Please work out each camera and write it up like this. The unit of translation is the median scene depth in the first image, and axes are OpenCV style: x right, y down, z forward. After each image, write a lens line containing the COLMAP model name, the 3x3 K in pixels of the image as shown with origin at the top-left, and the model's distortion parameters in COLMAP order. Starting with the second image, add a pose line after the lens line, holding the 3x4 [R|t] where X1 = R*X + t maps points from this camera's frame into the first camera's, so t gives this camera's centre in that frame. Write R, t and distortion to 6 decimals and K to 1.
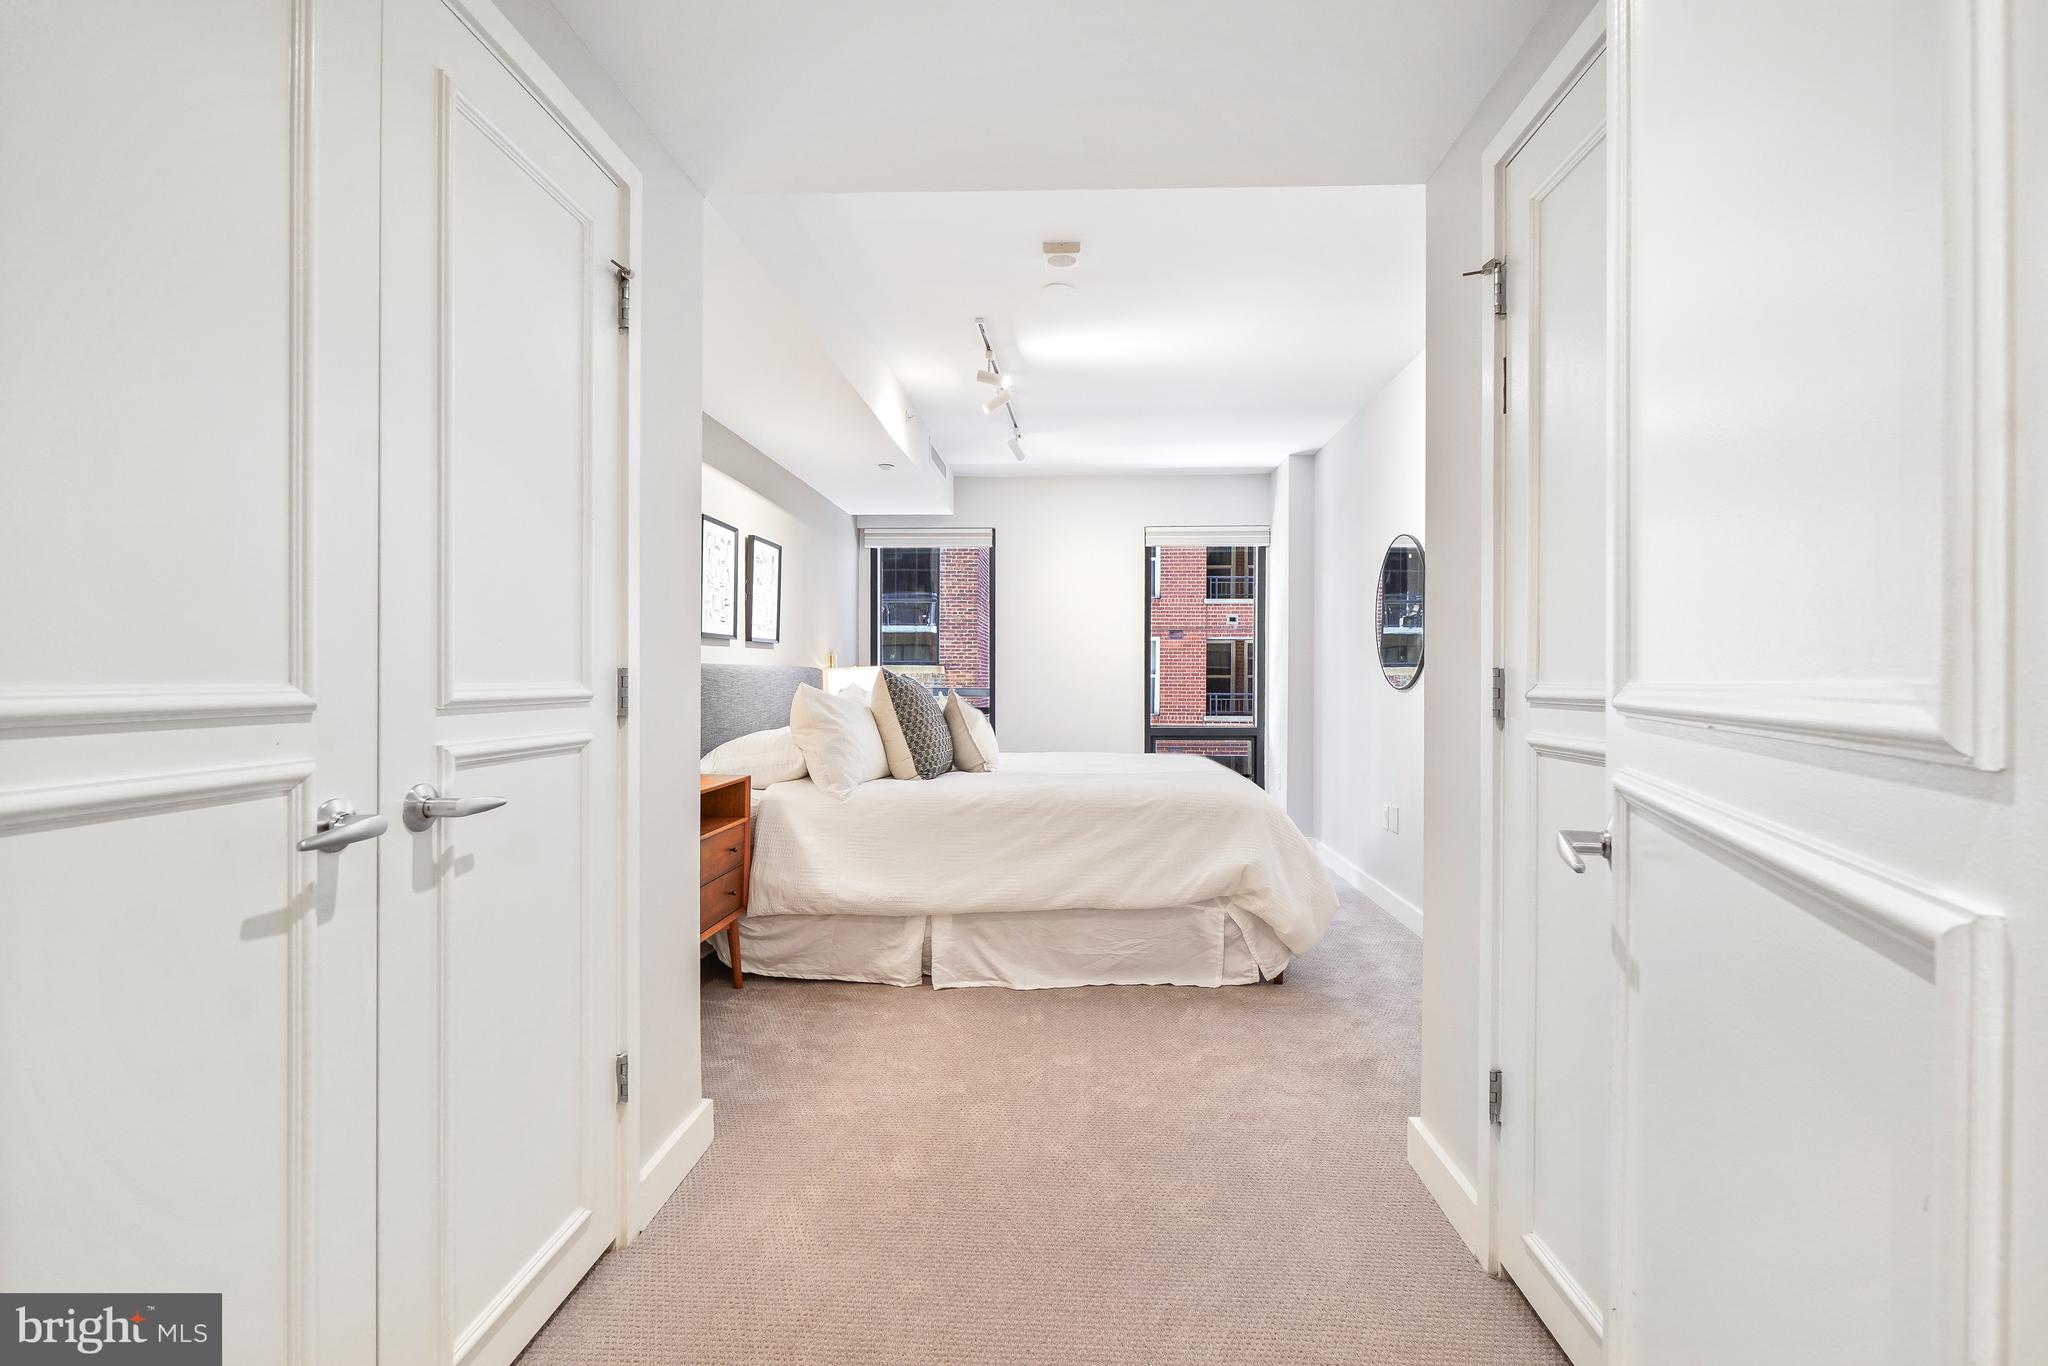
lens RADIAL K [[917.9, 0, 1024.5], [0, 917.9, 678.3], [0, 0, 1]] dist [-0.020660, 0.000218]
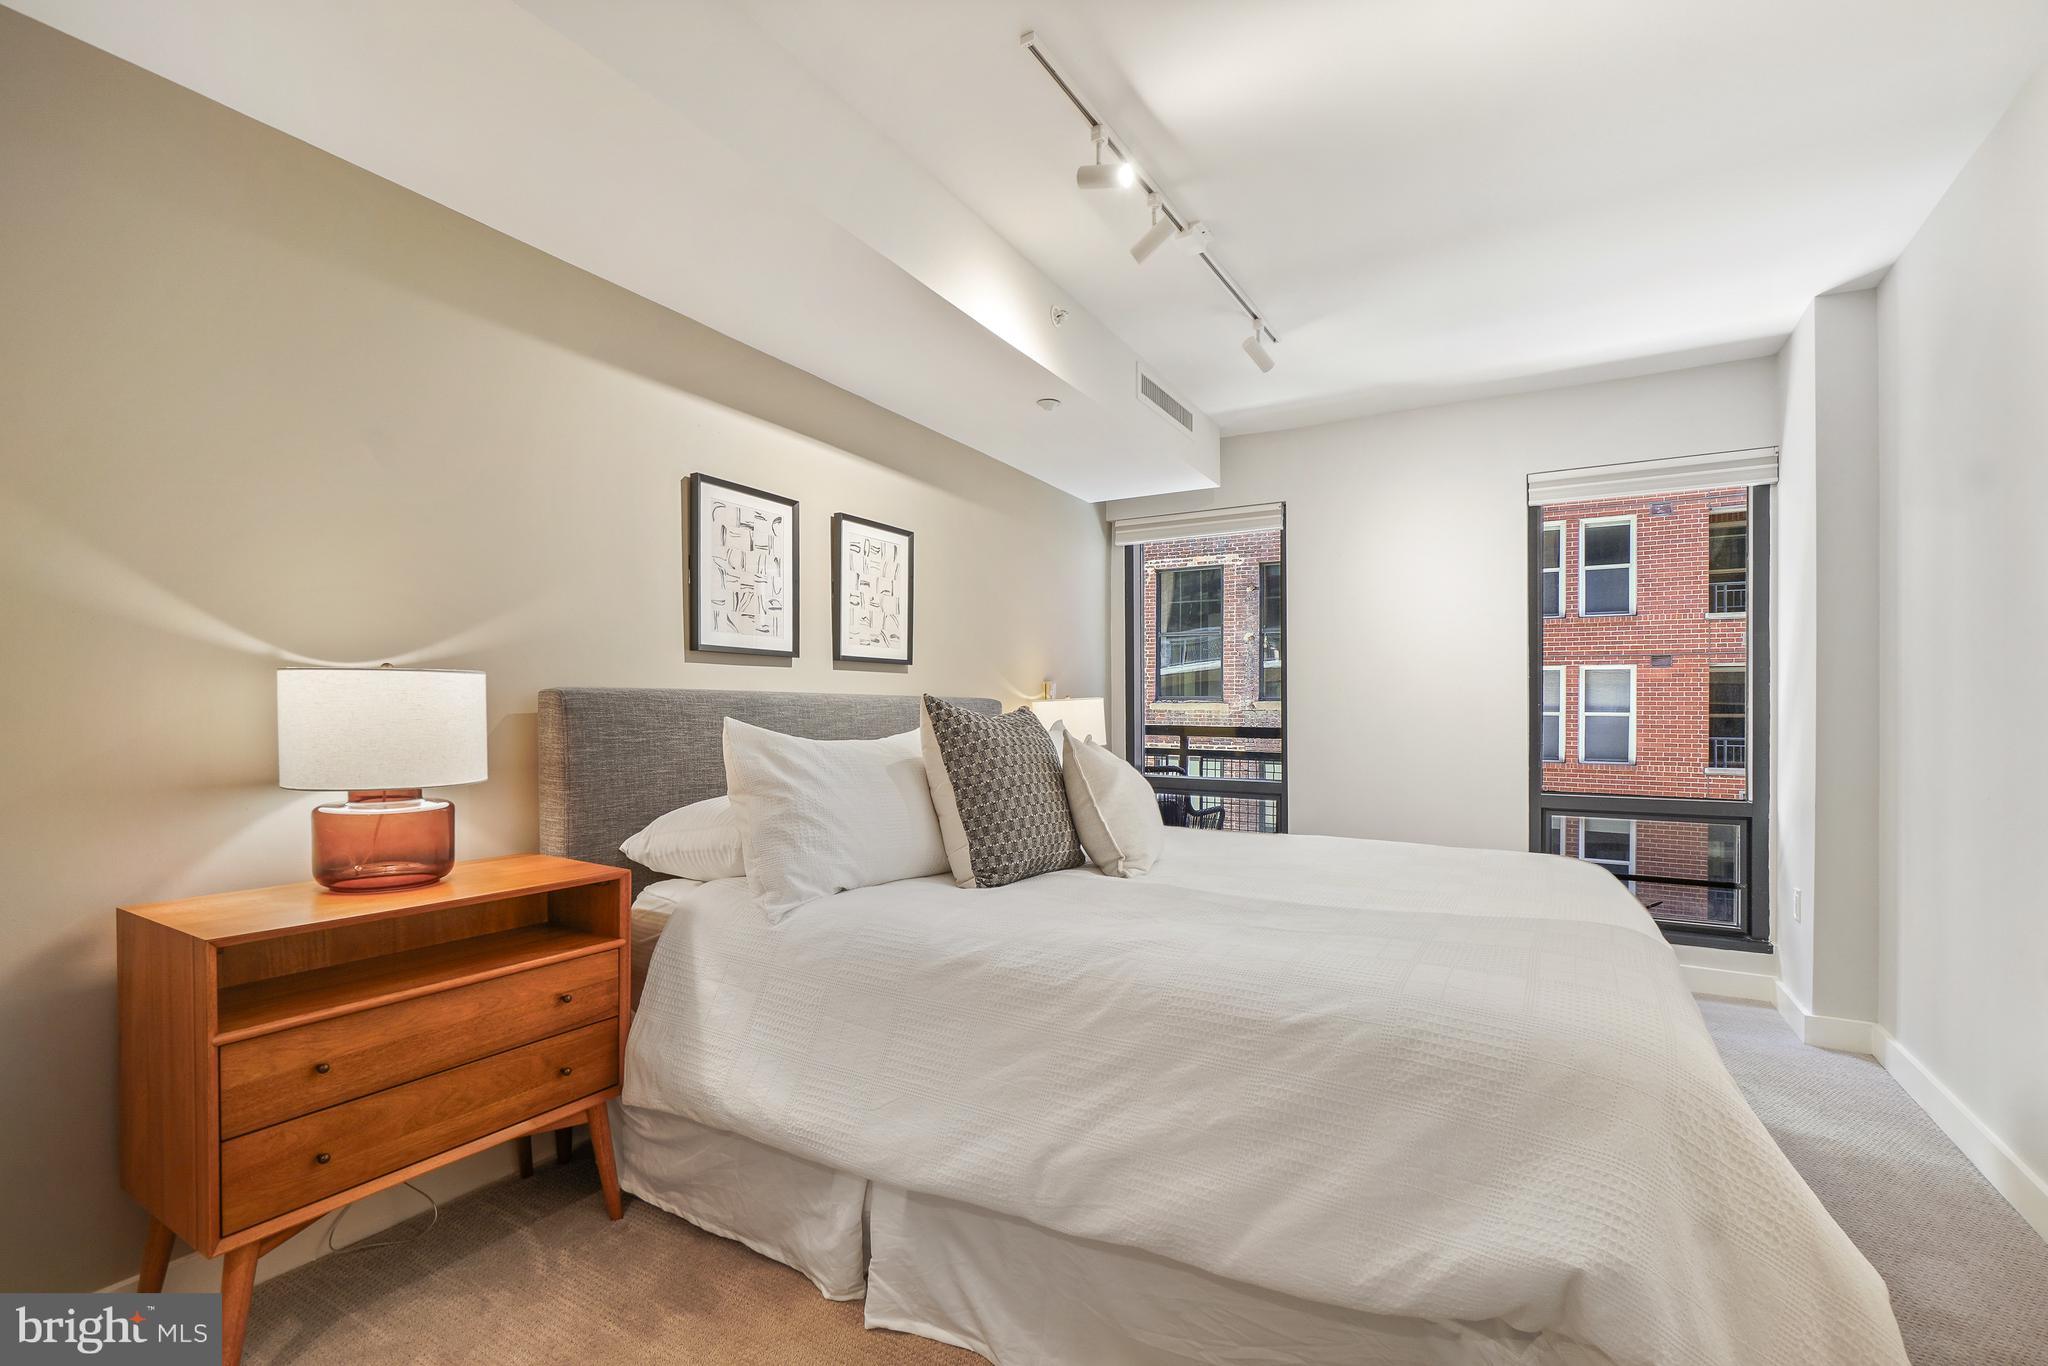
lens RADIAL K [[900.1, 0, 1020.0], [0, 900.1, 703.0], [0, 0, 1]] dist [-0.006023, -0.000647]
pose [[0.891077, -0.001473, -0.453849, 0.169690], [-0.004914, 0.999905, -0.012894, 0.001585], [0.453825, 0.013719, 0.890985, 0.497047]]
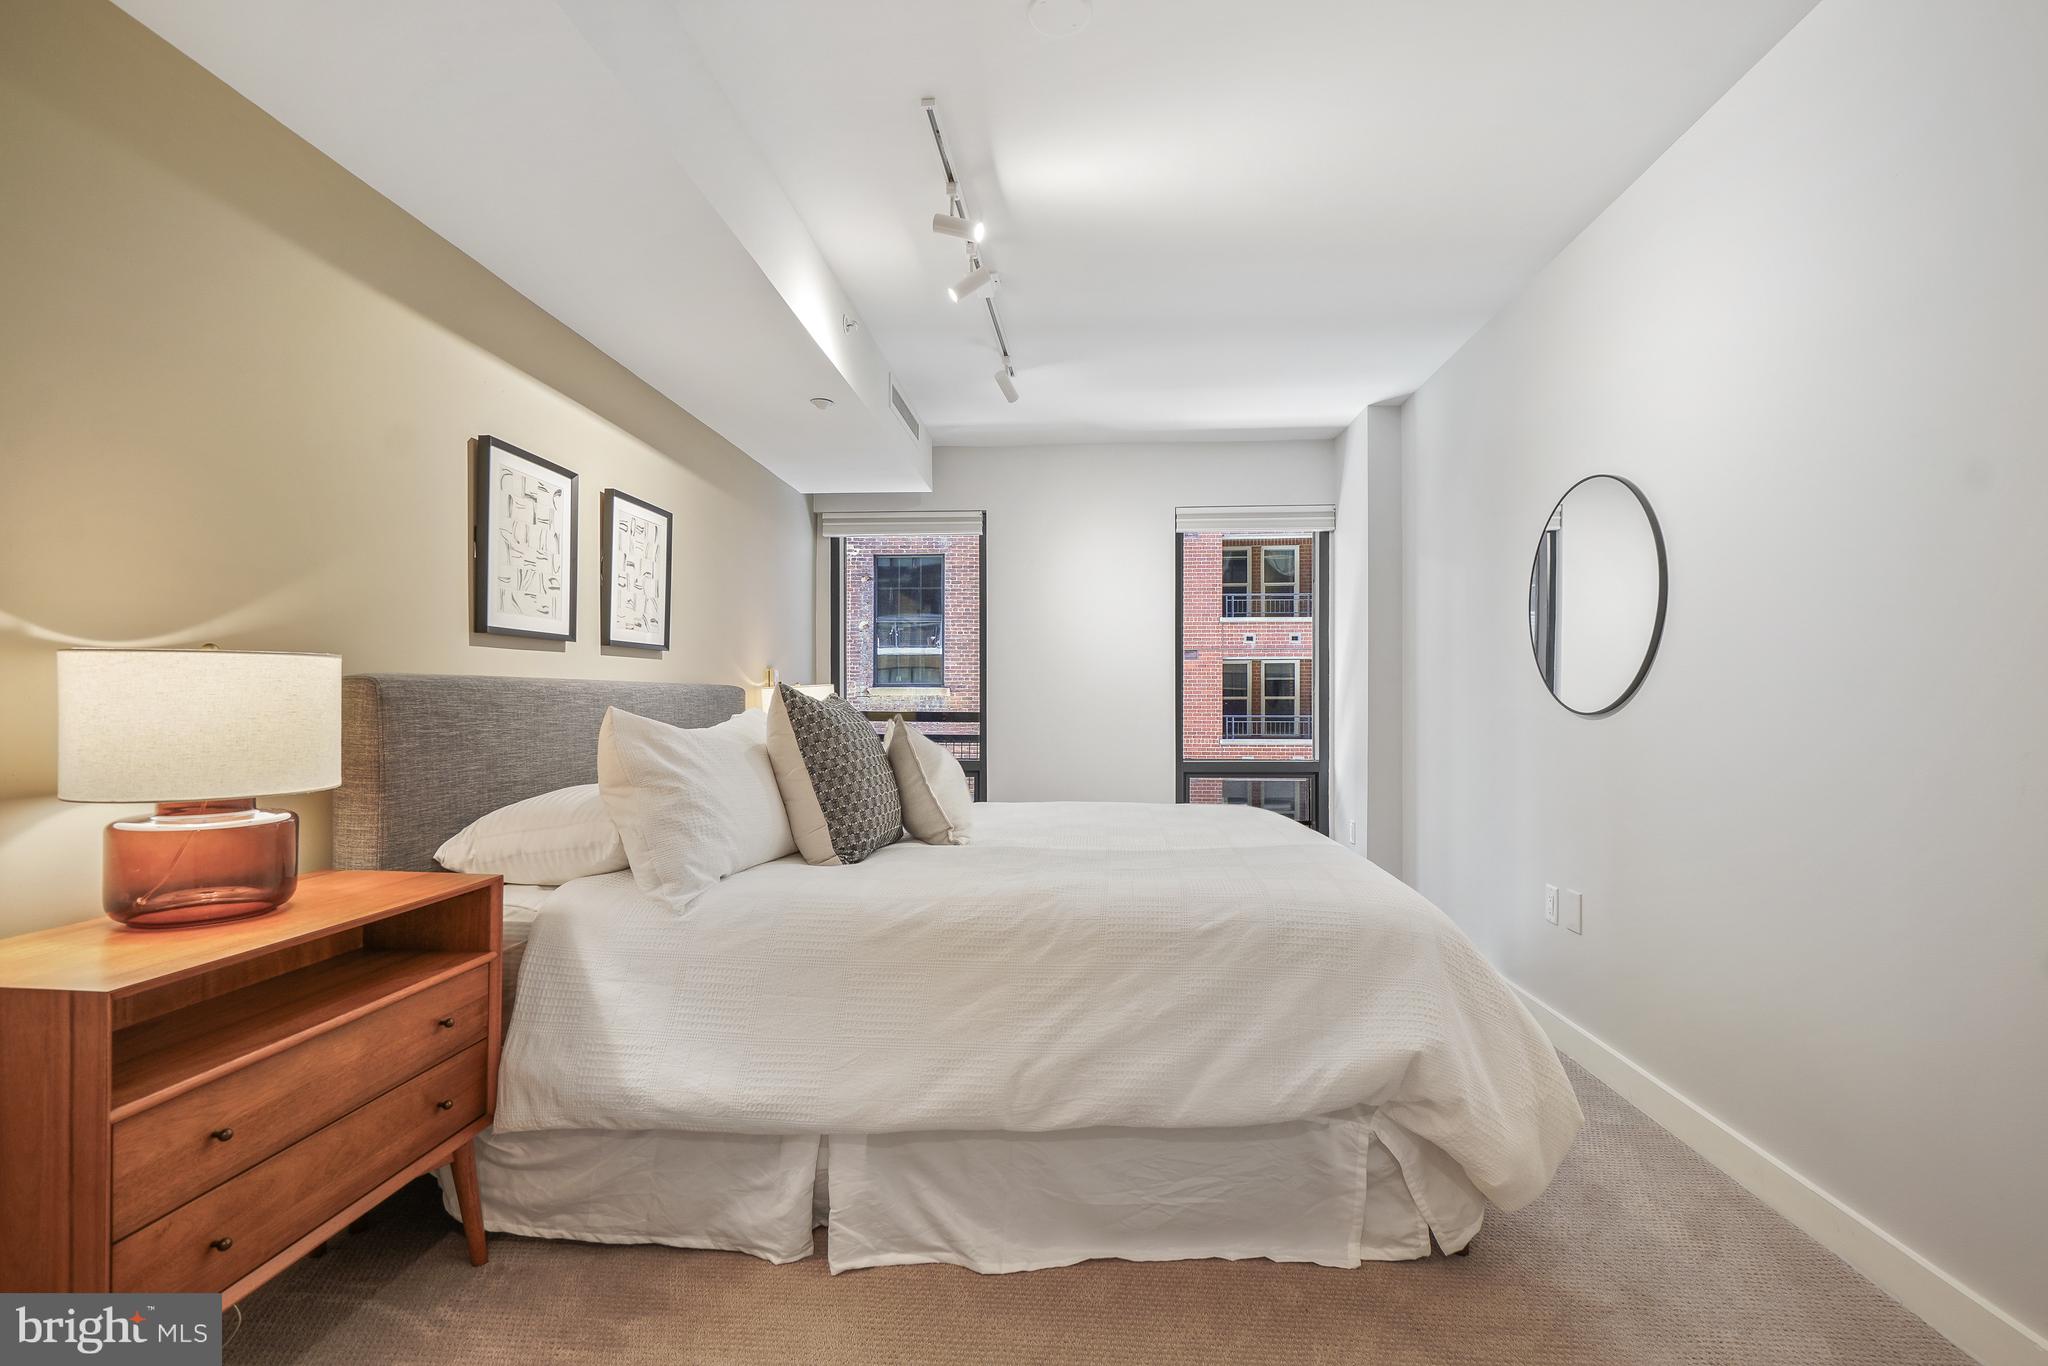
lens RADIAL K [[894.6, 0, 1031.9], [0, 894.6, 680.8], [0, 0, 1]] dist [-0.007242, -0.000791]
pose [[0.999983, -0.002572, -0.005198, 0.019681], [0.002456, 0.999750, -0.022209, 0.001321], [0.005254, 0.022196, 0.999740, 0.390898]]
